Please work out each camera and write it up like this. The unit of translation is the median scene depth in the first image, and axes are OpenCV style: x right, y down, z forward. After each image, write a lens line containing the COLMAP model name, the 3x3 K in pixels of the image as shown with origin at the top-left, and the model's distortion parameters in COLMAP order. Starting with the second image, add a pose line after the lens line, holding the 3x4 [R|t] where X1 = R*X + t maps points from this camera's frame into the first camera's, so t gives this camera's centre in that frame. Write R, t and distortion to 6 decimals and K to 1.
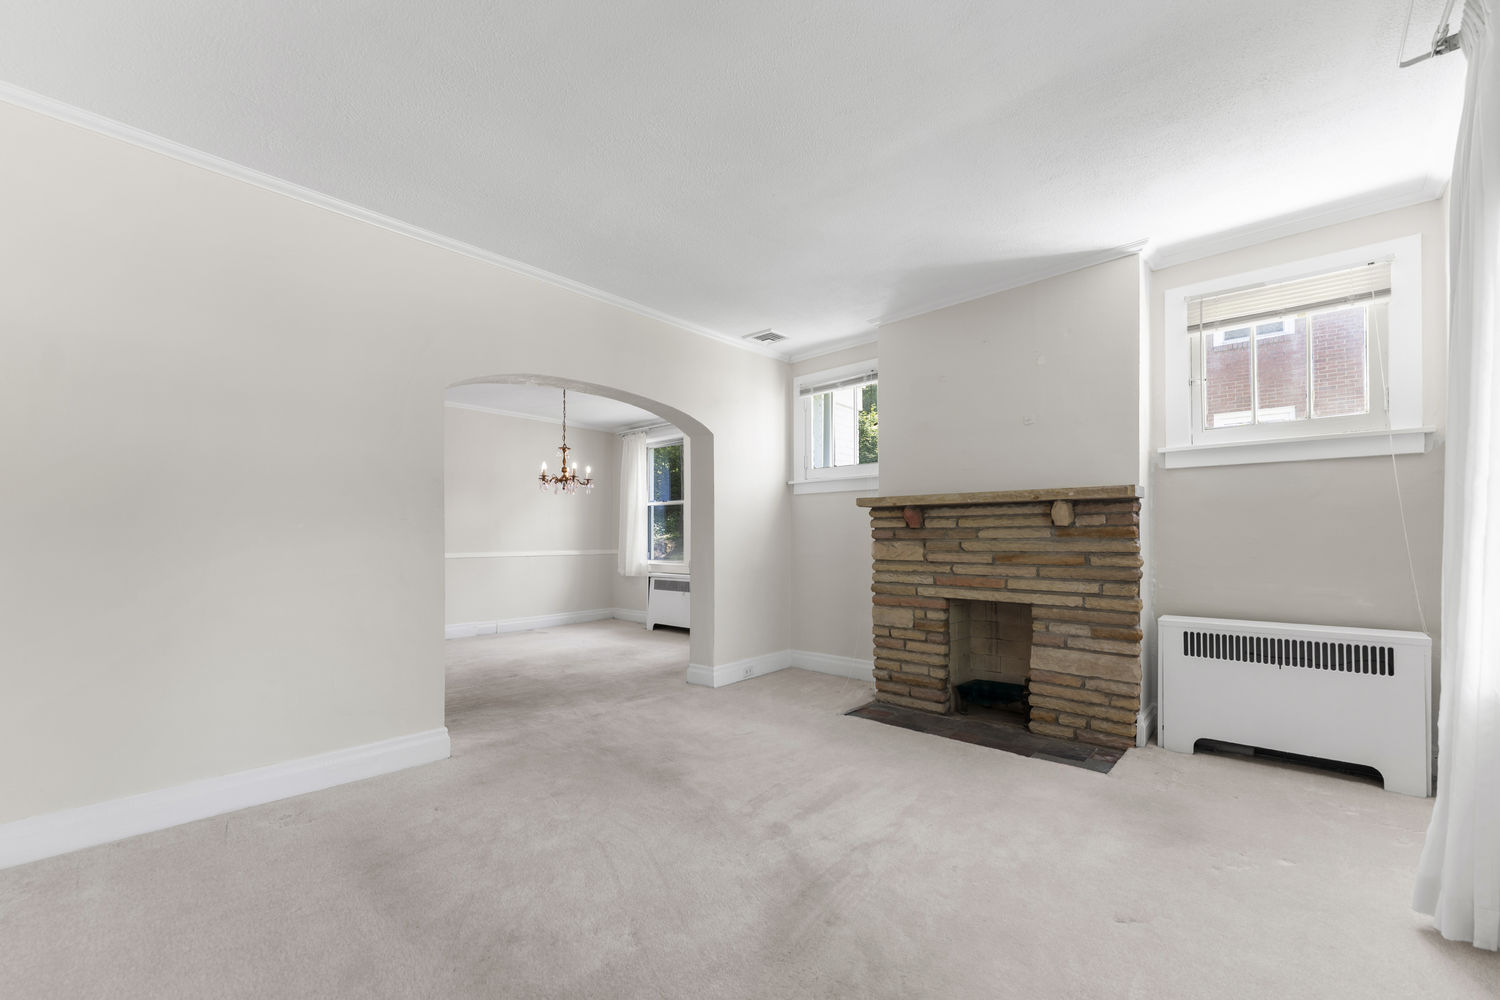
lens RADIAL K [[598.1, 0, 747.7], [0, 598.1, 532.2], [0, 0, 1]] dist [-0.000463, -0.000144]
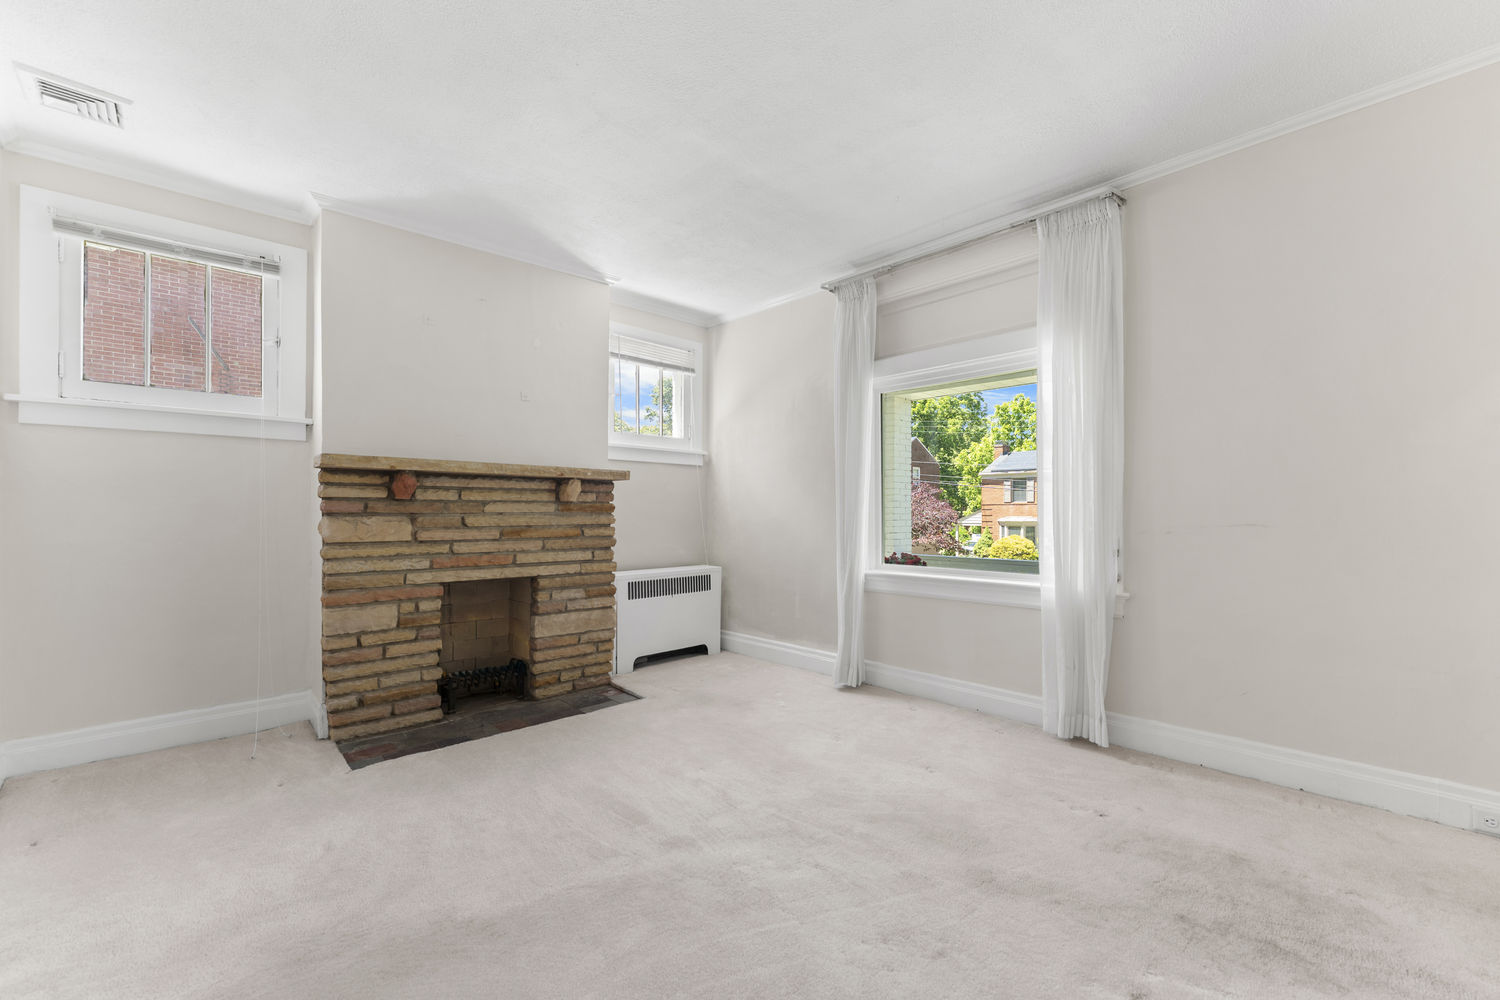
lens RADIAL K [[612.4, 0, 755.0], [0, 612.4, 511.1], [0, 0, 1]] dist [0.000096, 0.000088]
pose [[0.087333, 0.003599, 0.996173, -0.531149], [-0.011405, 0.999932, -0.002613, 0.005691], [-0.996114, -0.011133, 0.087368, 0.515017]]
